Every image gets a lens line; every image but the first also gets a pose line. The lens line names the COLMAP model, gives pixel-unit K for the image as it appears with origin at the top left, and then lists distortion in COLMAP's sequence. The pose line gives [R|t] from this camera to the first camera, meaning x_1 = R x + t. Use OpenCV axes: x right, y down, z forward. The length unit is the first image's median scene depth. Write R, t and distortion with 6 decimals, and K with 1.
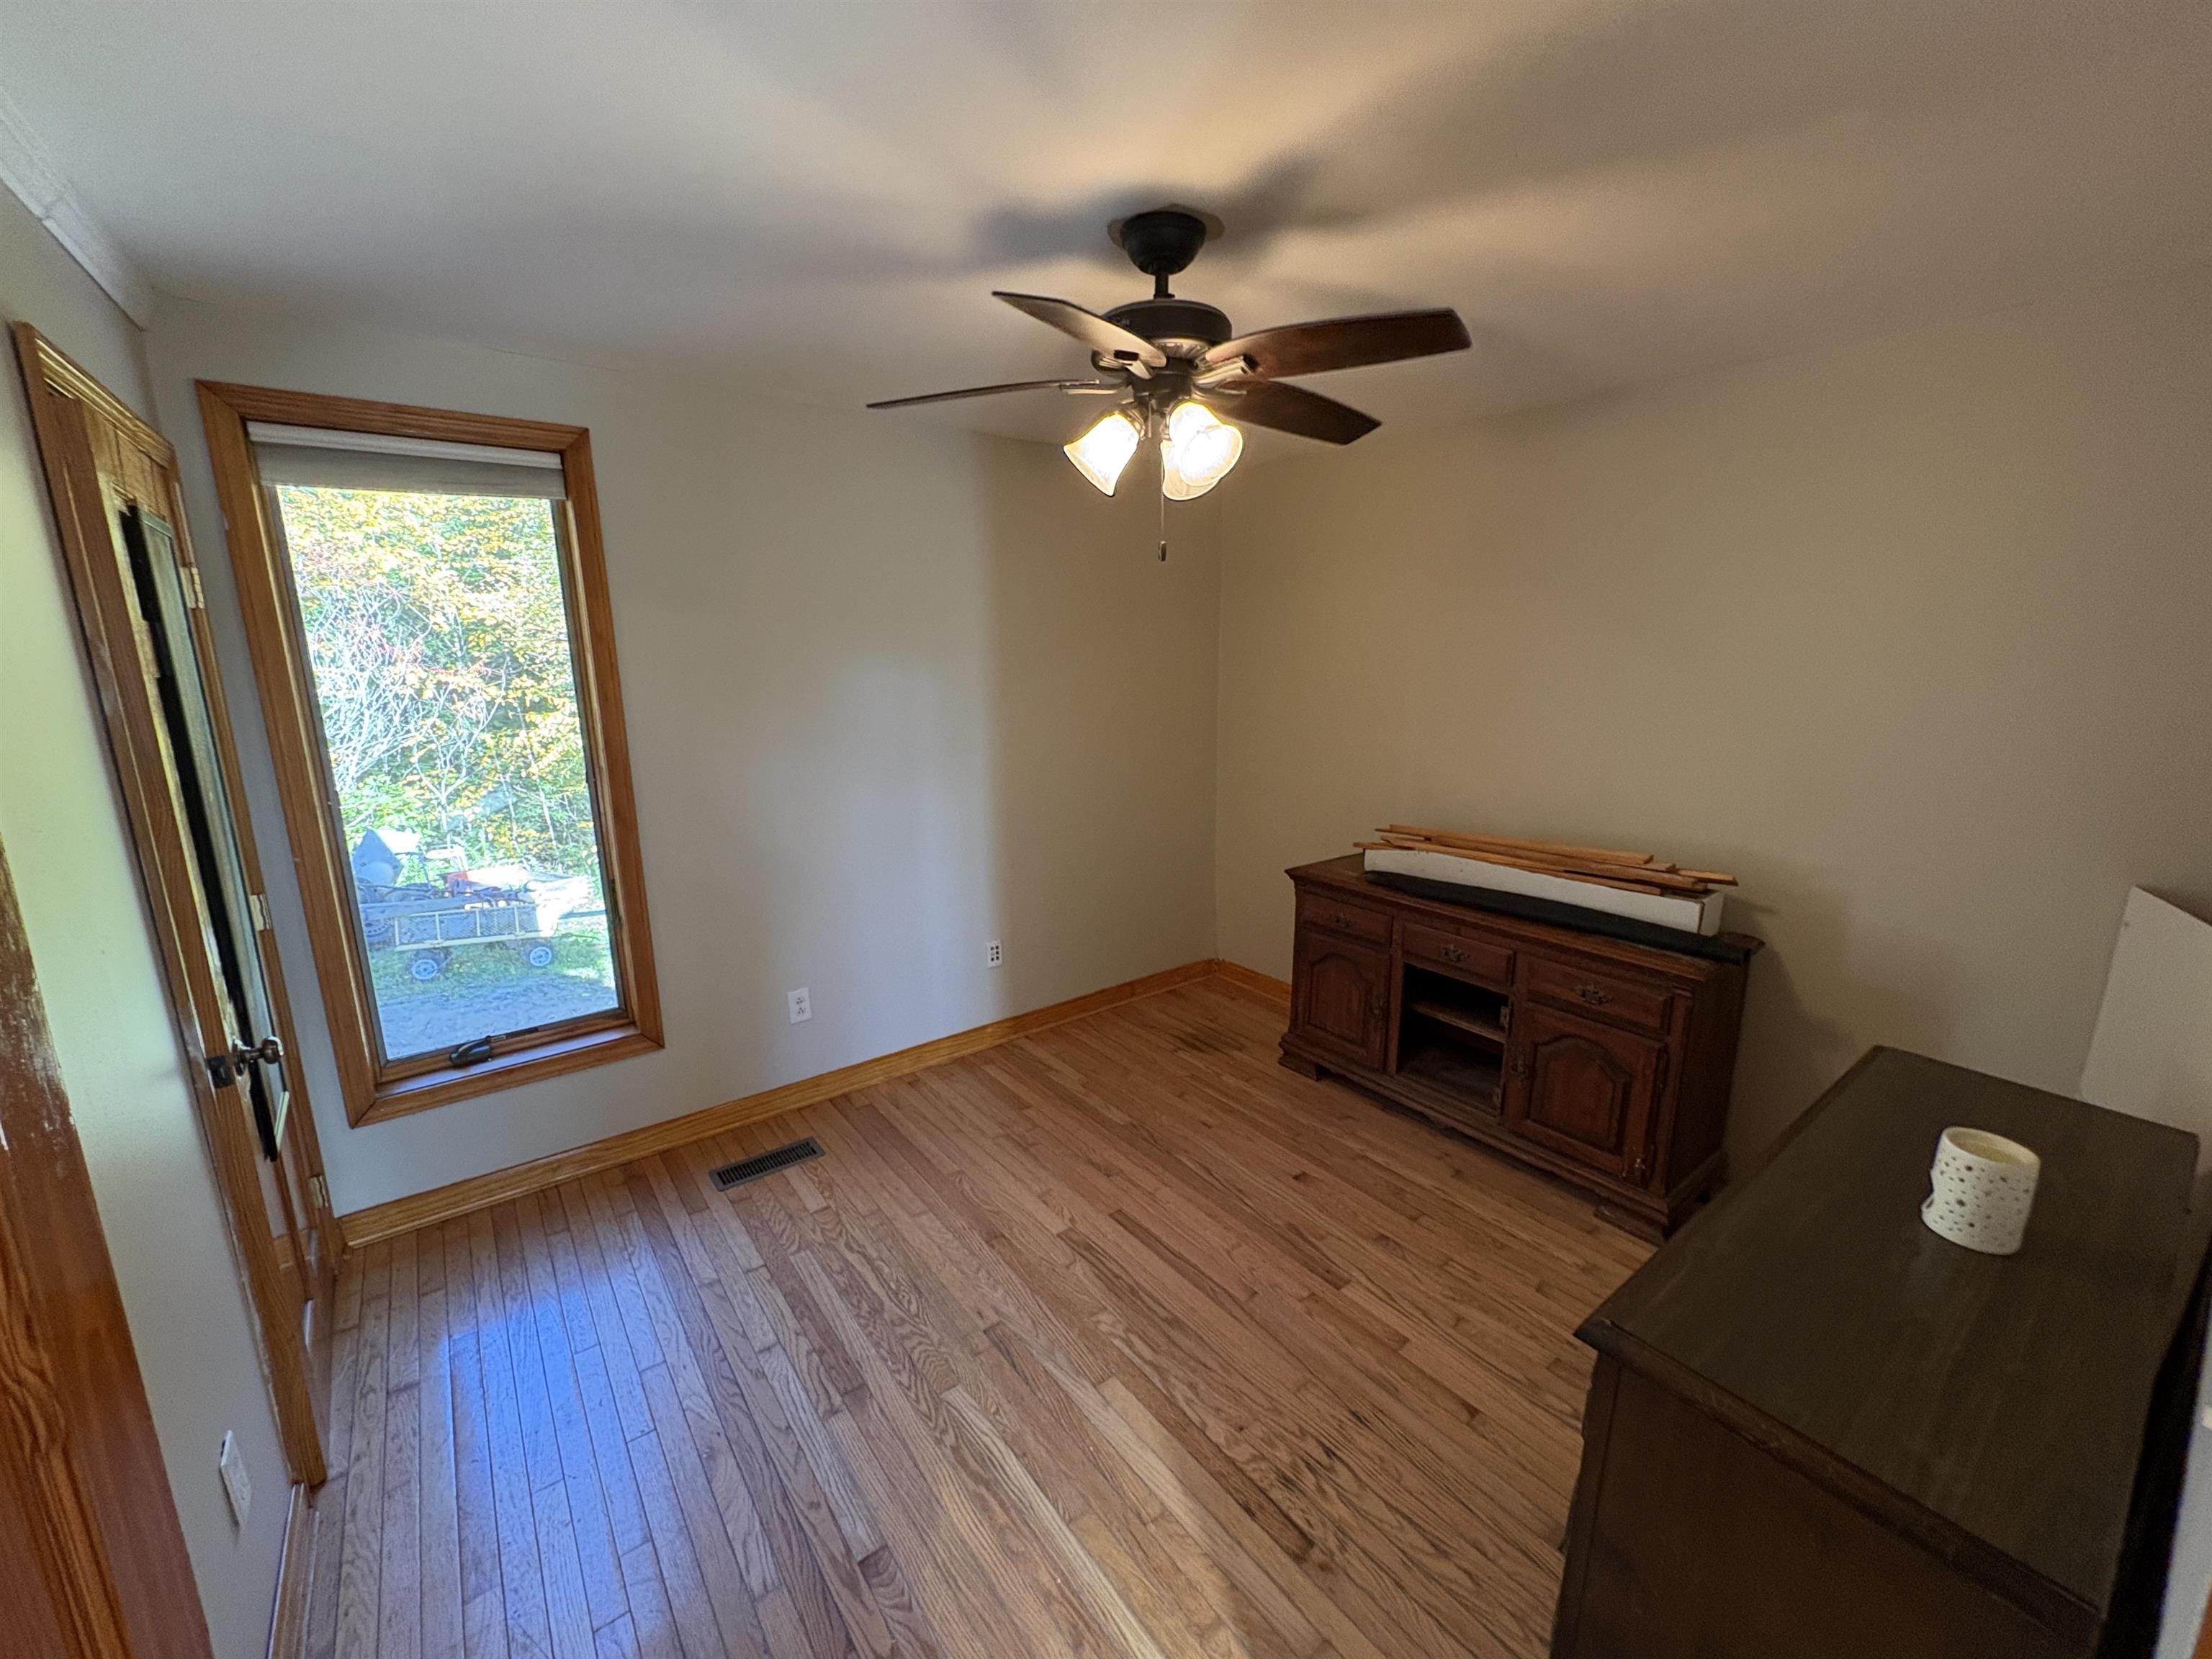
lens RADIAL K [[883.7, 0, 1108.0], [0, 883.7, 834.4], [0, 0, 1]] dist [-0.002398, -0.000011]
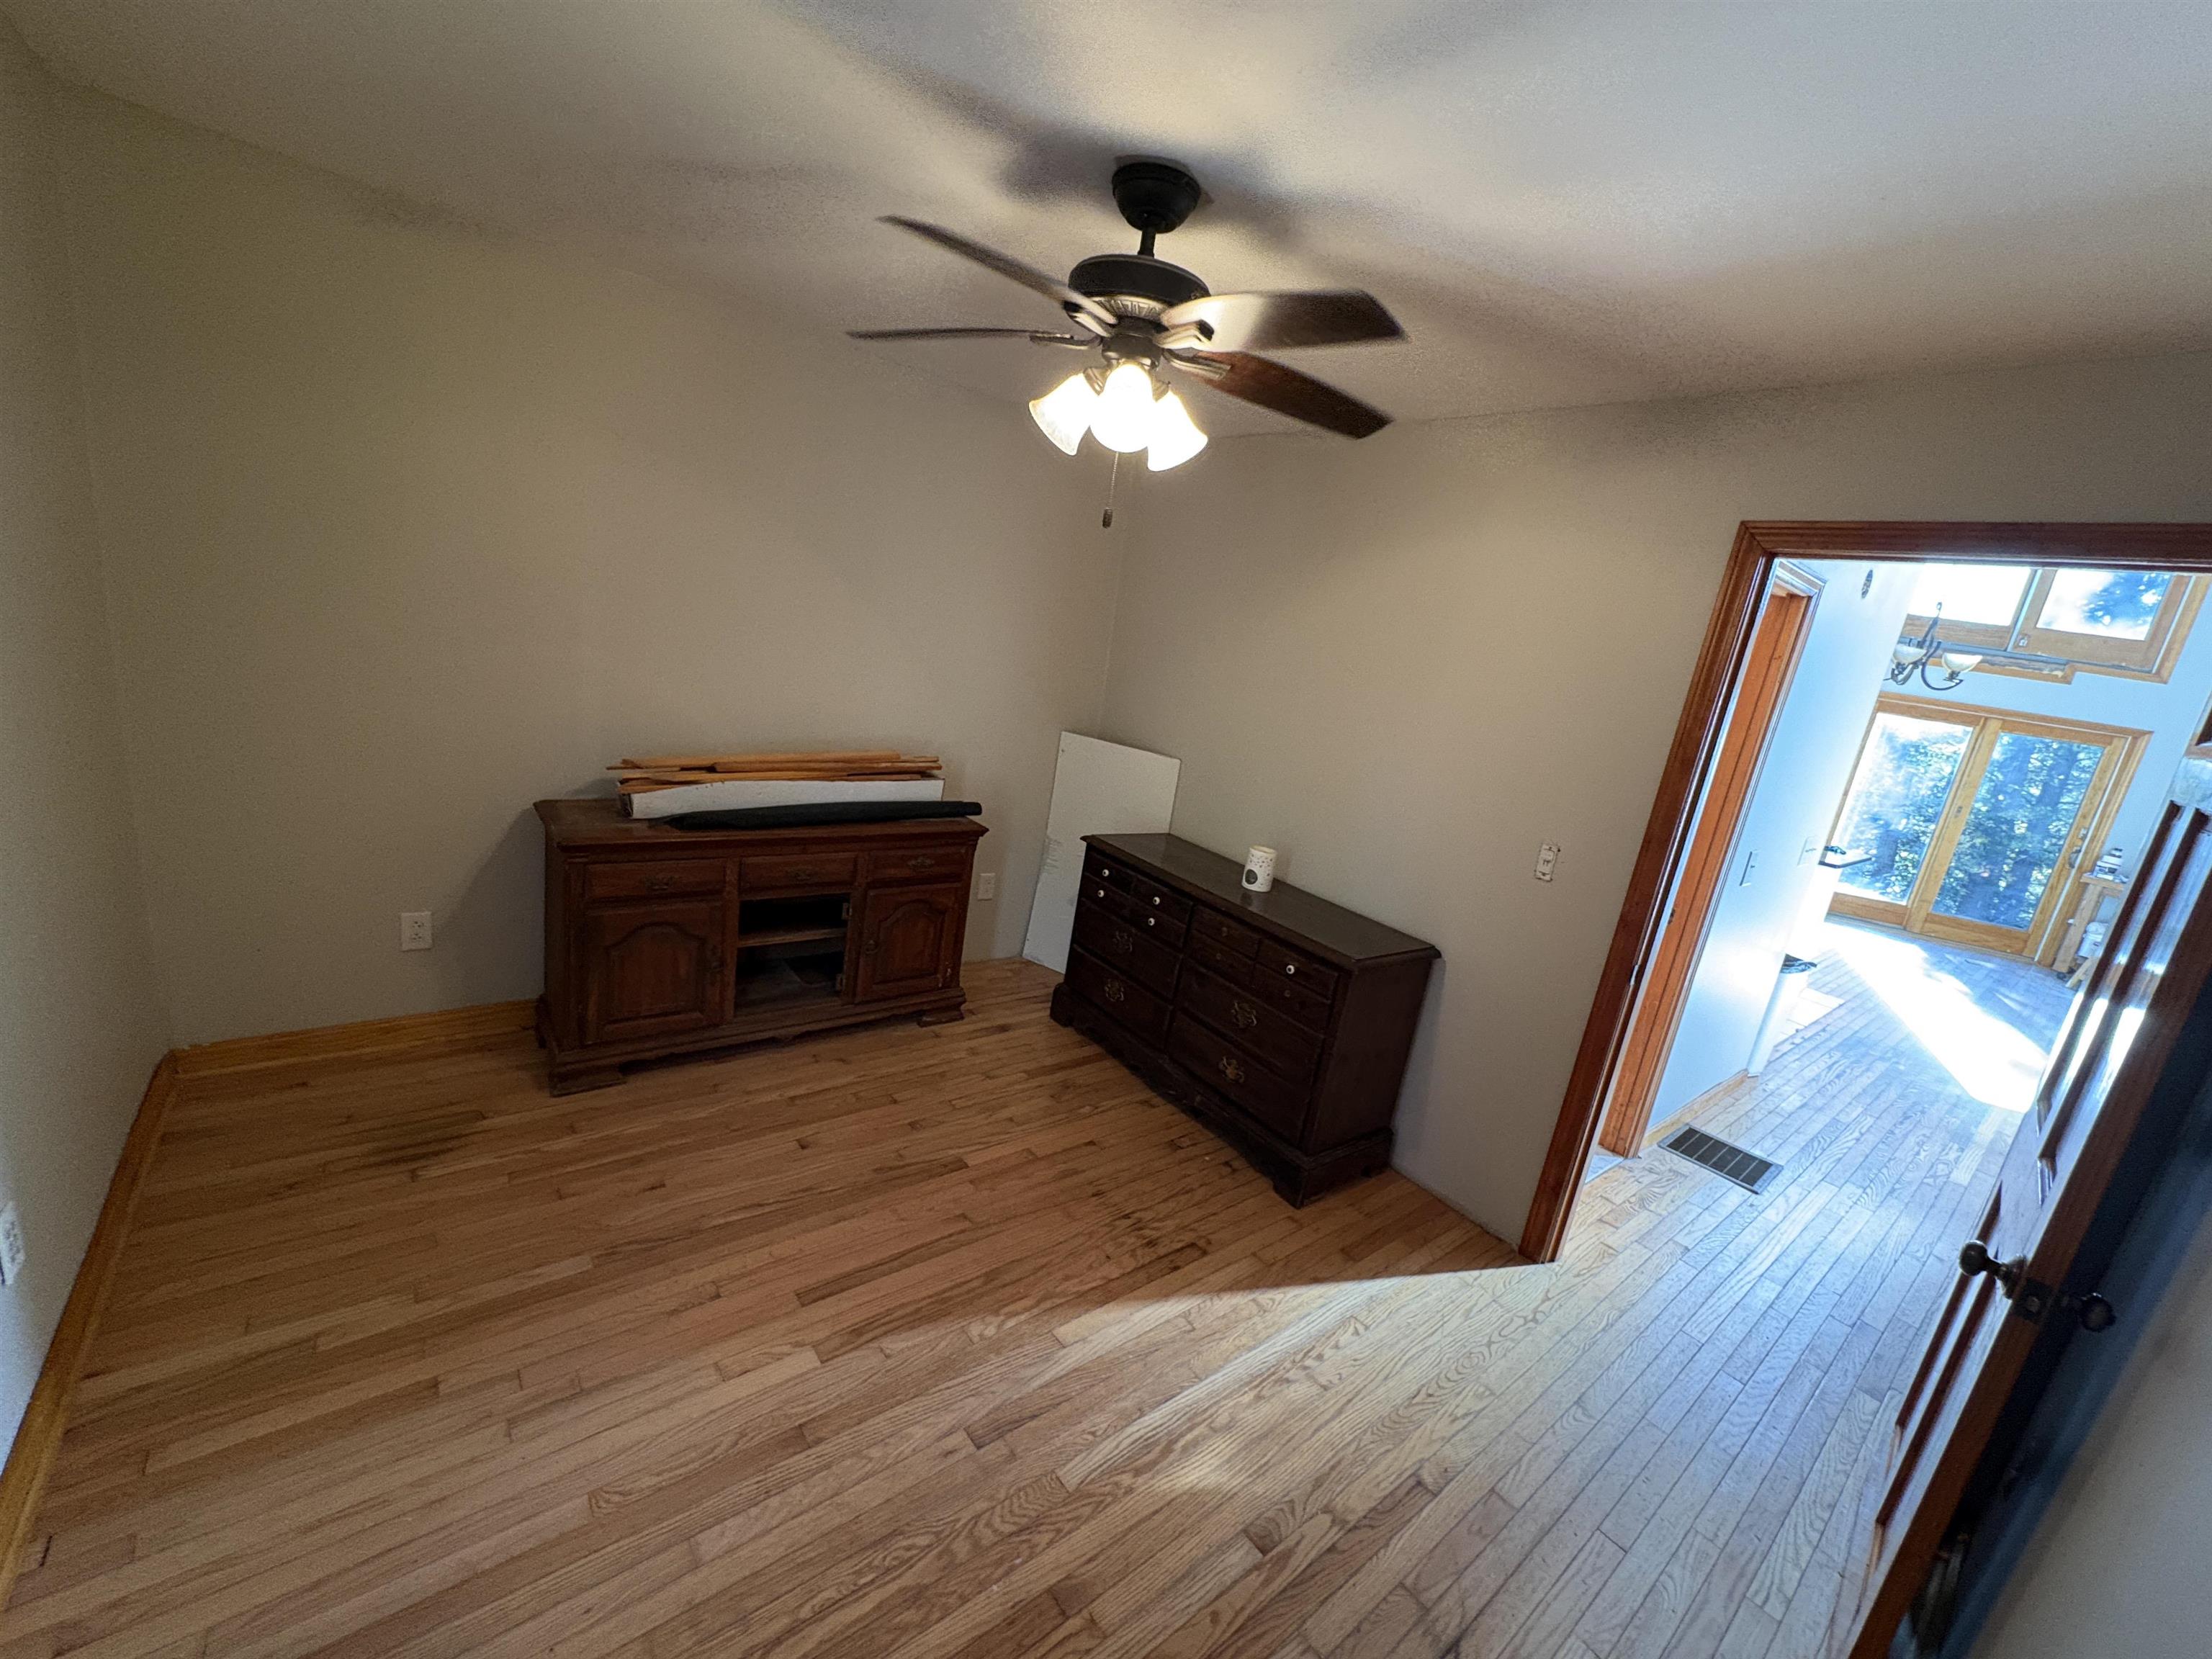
lens RADIAL K [[883.7, 0, 1108.0], [0, 883.7, 834.4], [0, 0, 1]] dist [-0.002398, -0.000011]
pose [[-0.022388, -0.238938, 0.970777, -0.832890], [0.060394, 0.968923, 0.239875, -0.184630], [-0.997924, 0.063999, -0.007262, 0.882783]]
